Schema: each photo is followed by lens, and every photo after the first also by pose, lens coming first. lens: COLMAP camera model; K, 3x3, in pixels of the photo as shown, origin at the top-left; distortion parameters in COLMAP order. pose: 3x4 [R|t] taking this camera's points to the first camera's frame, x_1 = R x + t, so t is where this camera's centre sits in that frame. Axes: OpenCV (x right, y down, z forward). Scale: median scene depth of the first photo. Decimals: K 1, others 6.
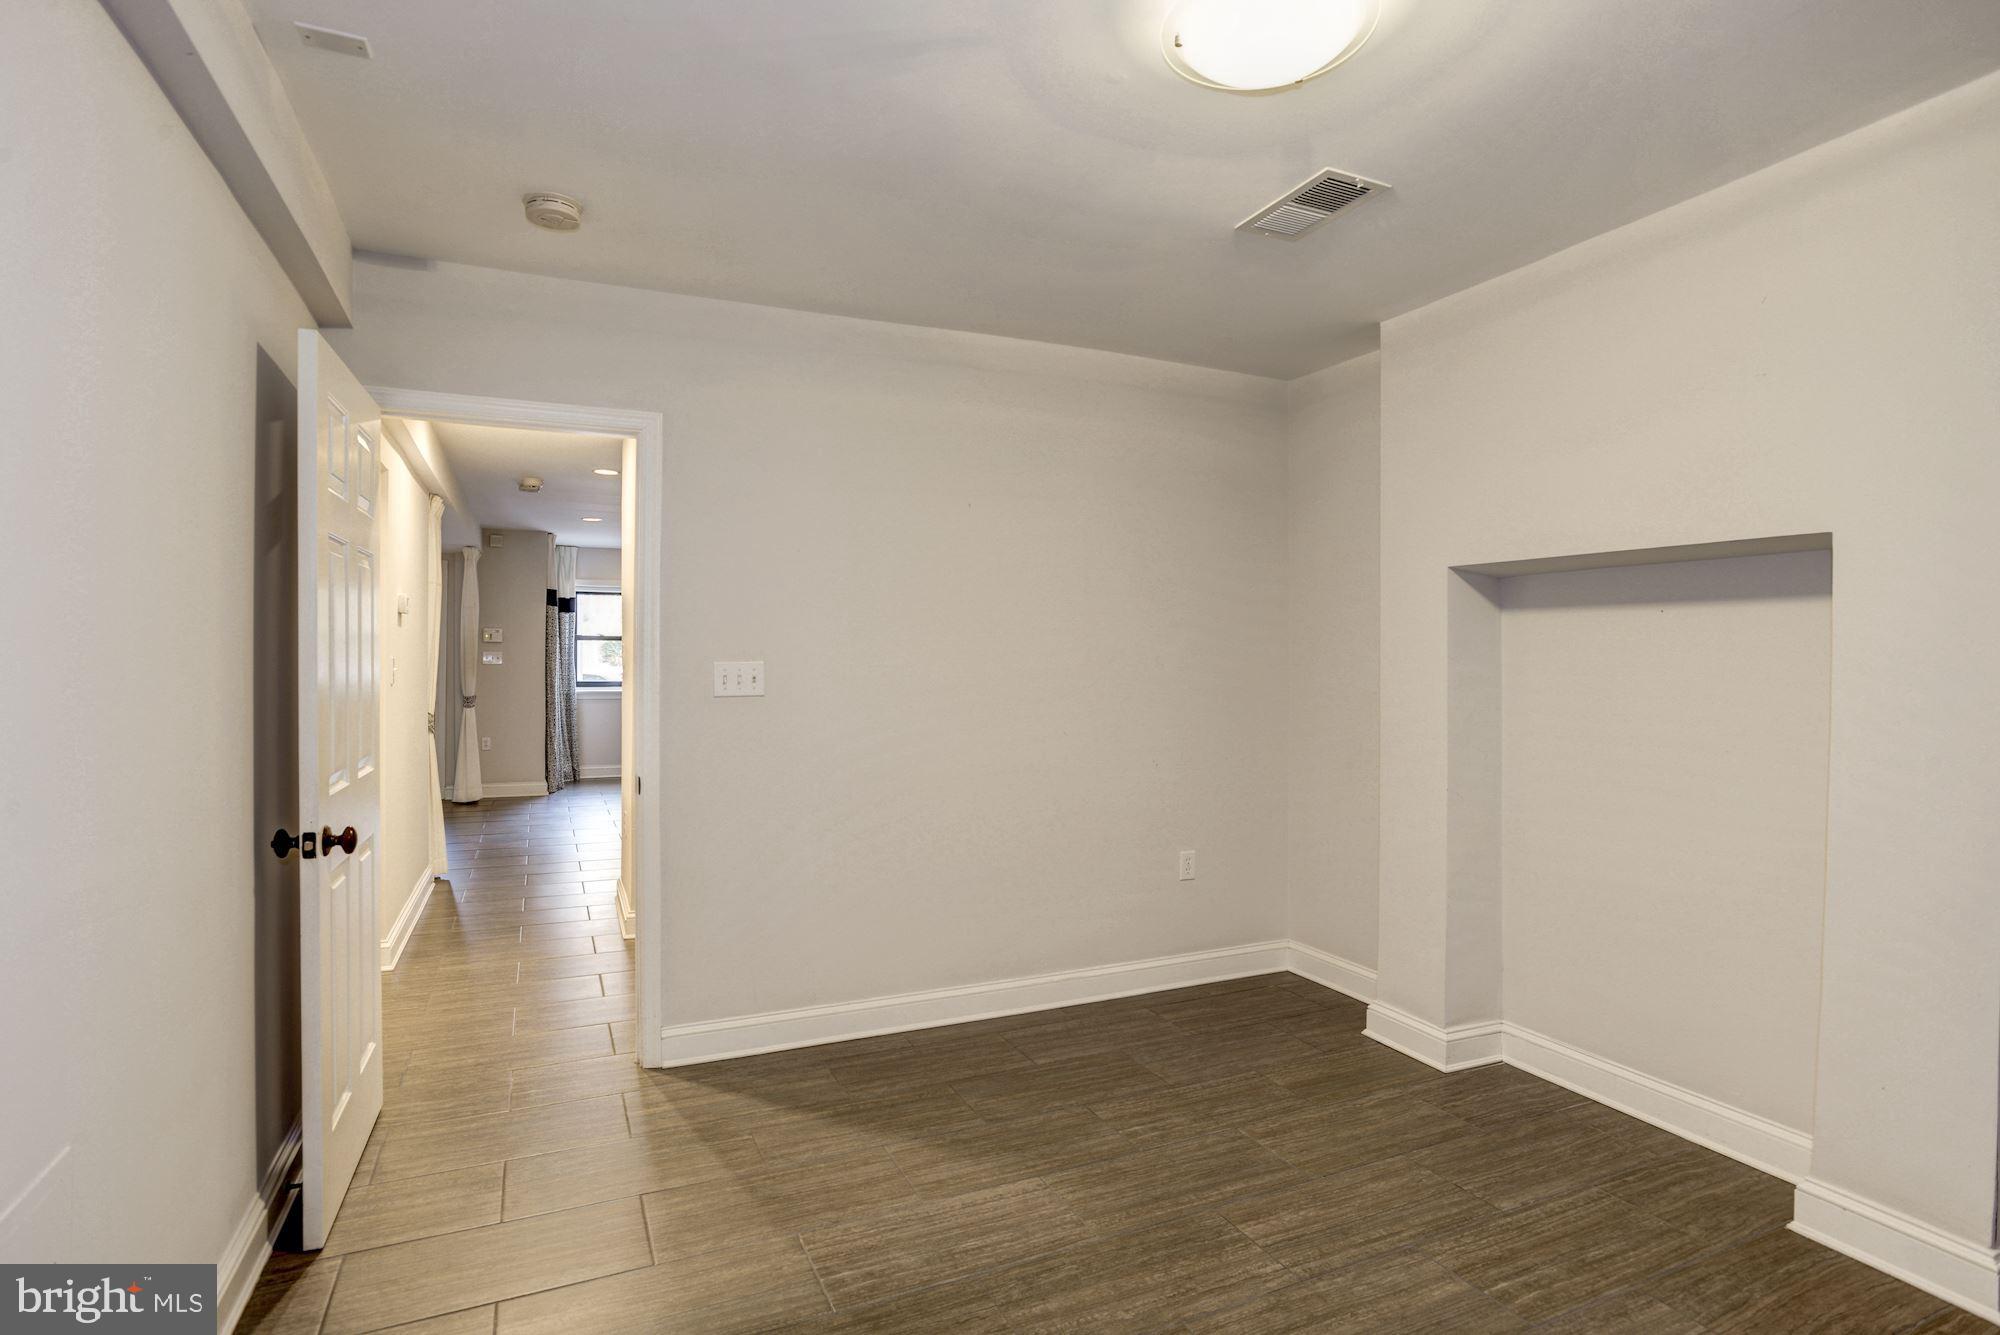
lens RADIAL K [[961.5, 0, 1003.5], [0, 961.5, 661.0], [0, 0, 1]] dist [-0.019388, 0.000293]
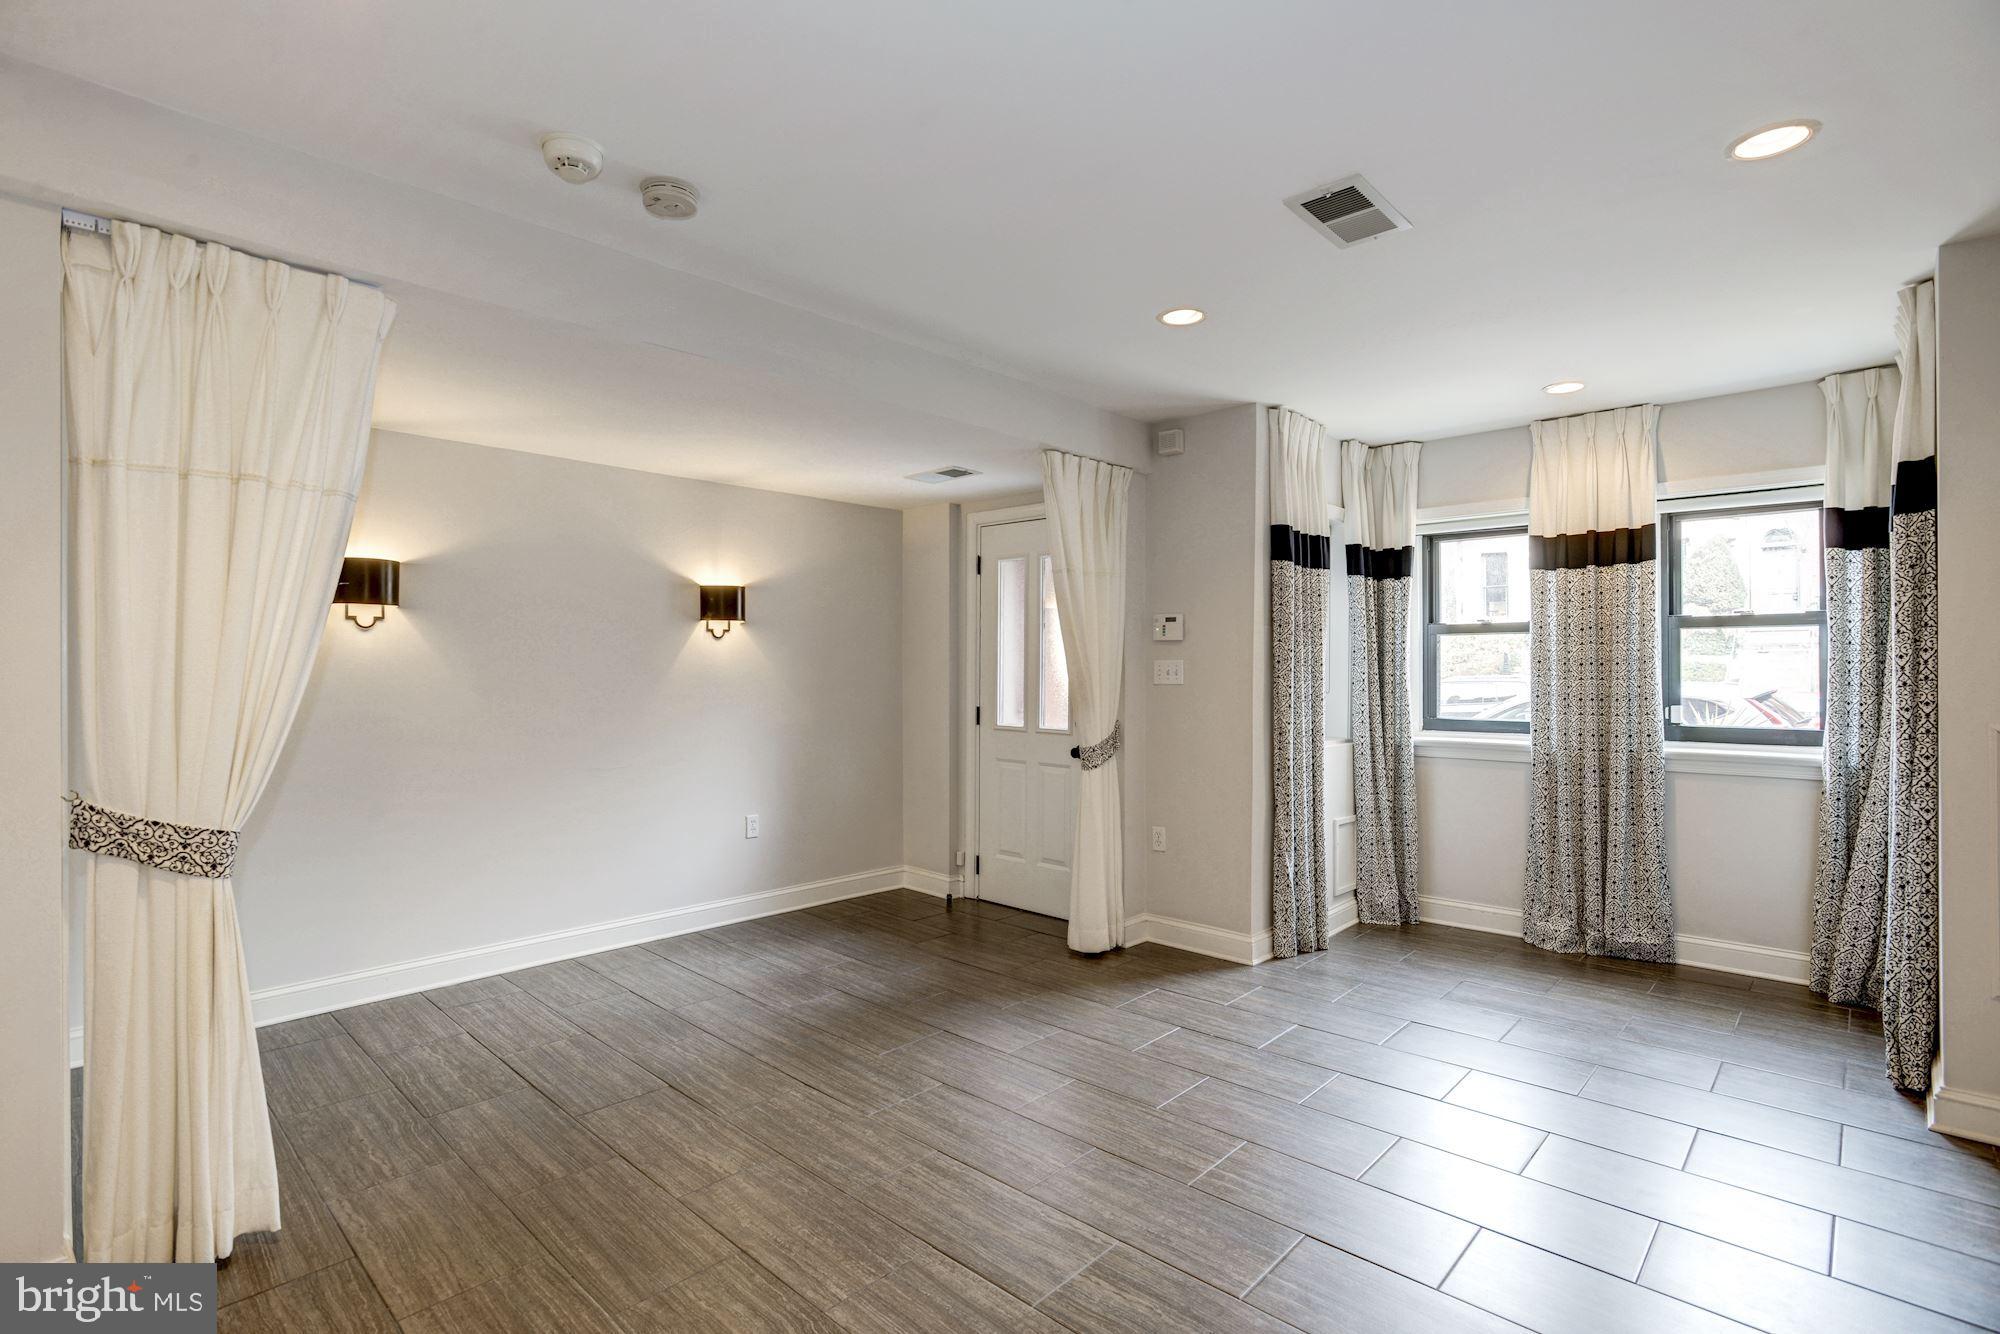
lens RADIAL K [[961.5, 0, 1003.5], [0, 961.5, 660.5], [0, 0, 1]] dist [-0.019388, 0.000293]
pose [[0.376192, -0.012241, -0.926461, -0.090790], [0.002636, 0.999923, -0.012142, -0.003309], [0.926538, 0.002126, 0.376195, 0.722324]]
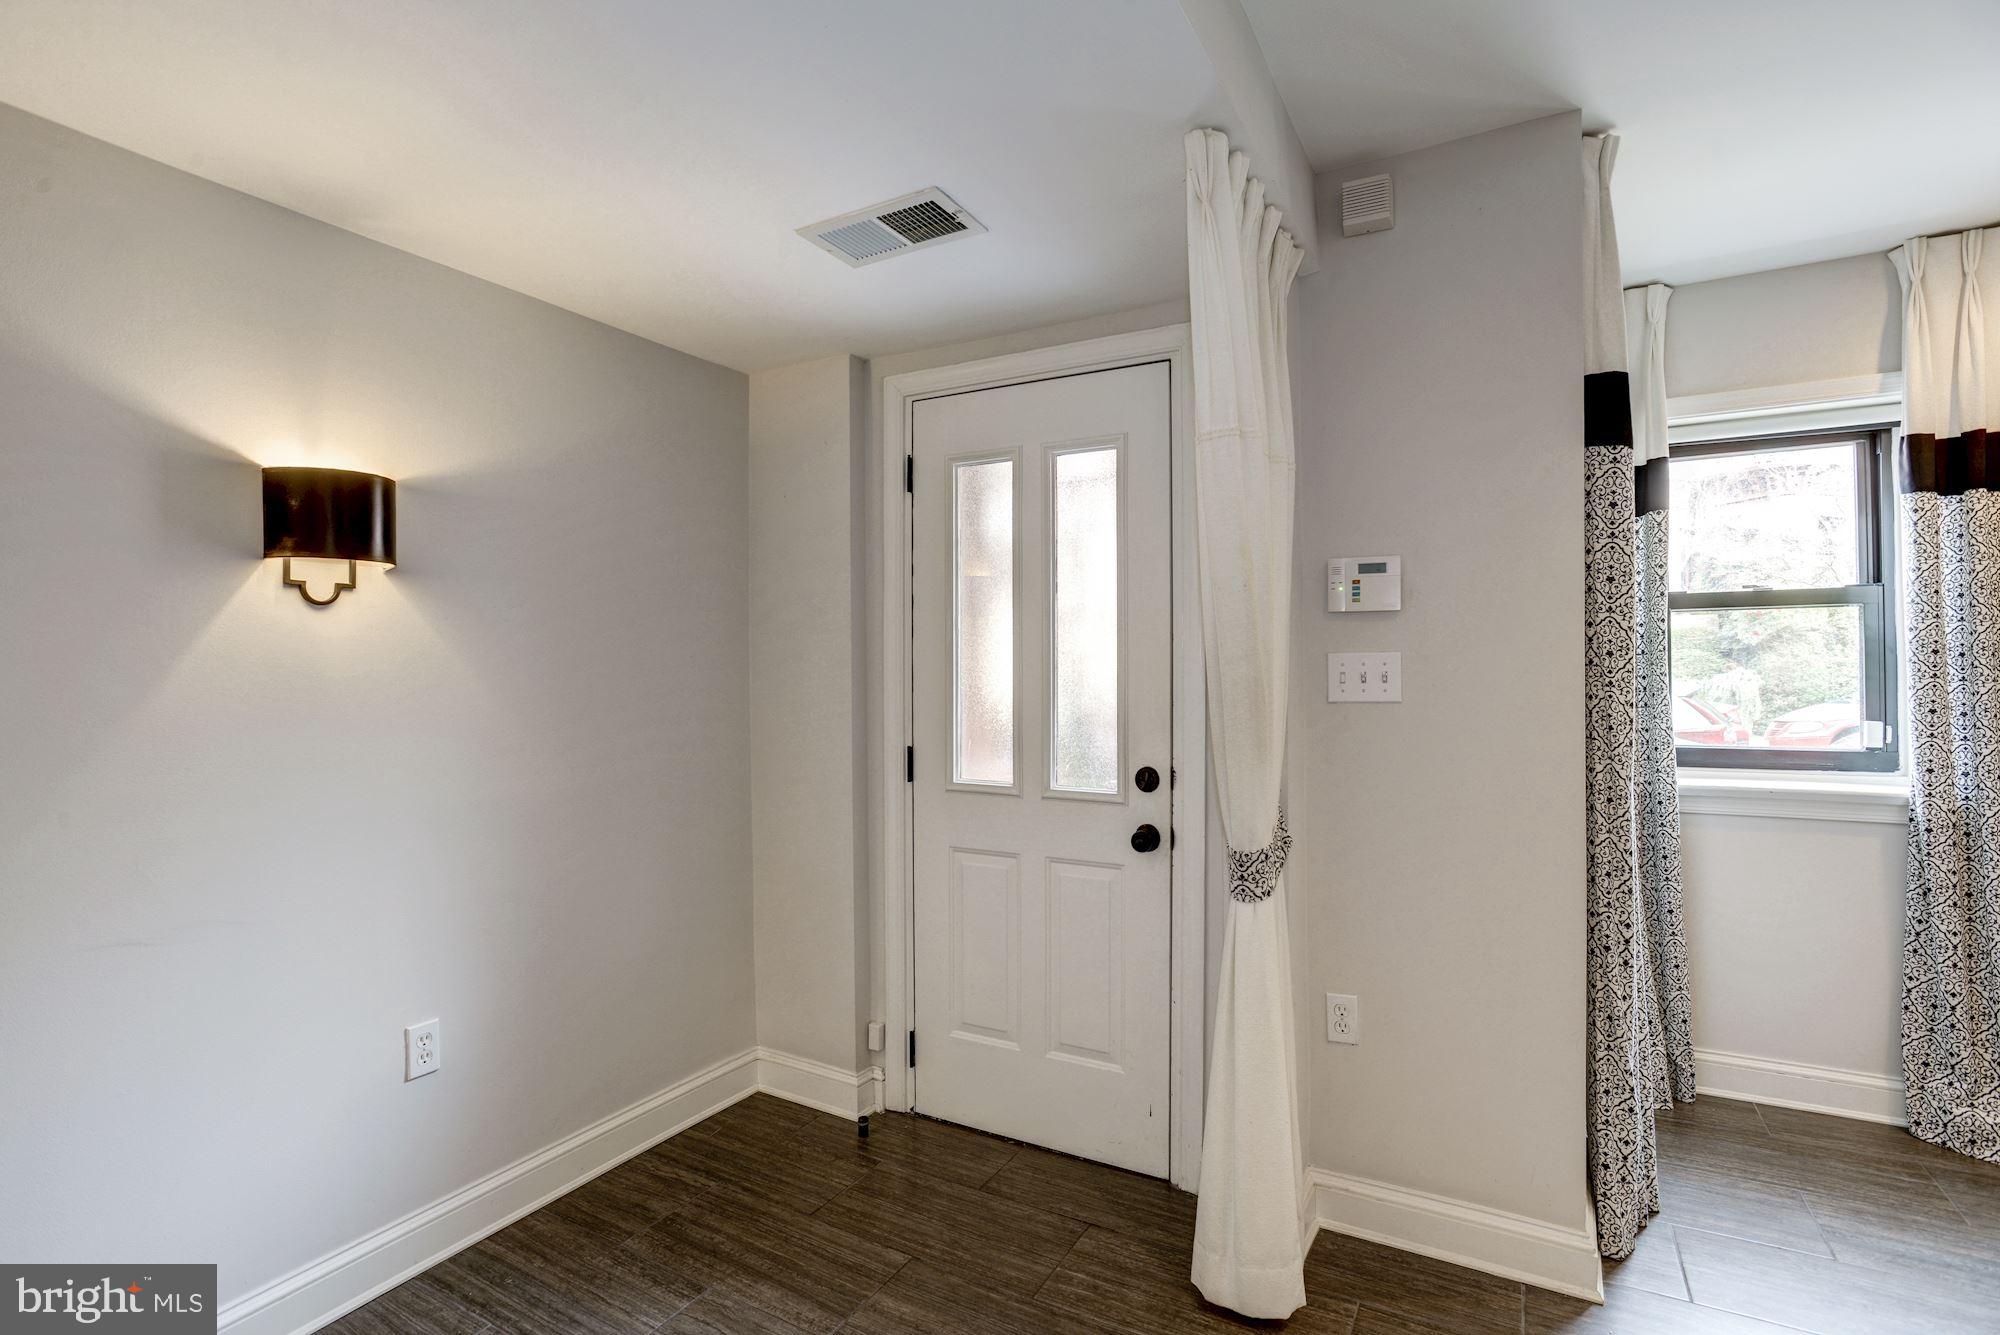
lens RADIAL K [[961.5, 0, 1003.5], [0, 961.5, 661.0], [0, 0, 1]] dist [-0.019388, 0.000293]
pose [[0.585438, -0.015459, -0.810570, -0.385782], [0.012830, 0.999870, -0.009803, -0.005926], [0.810616, -0.004660, 0.585560, 0.775700]]
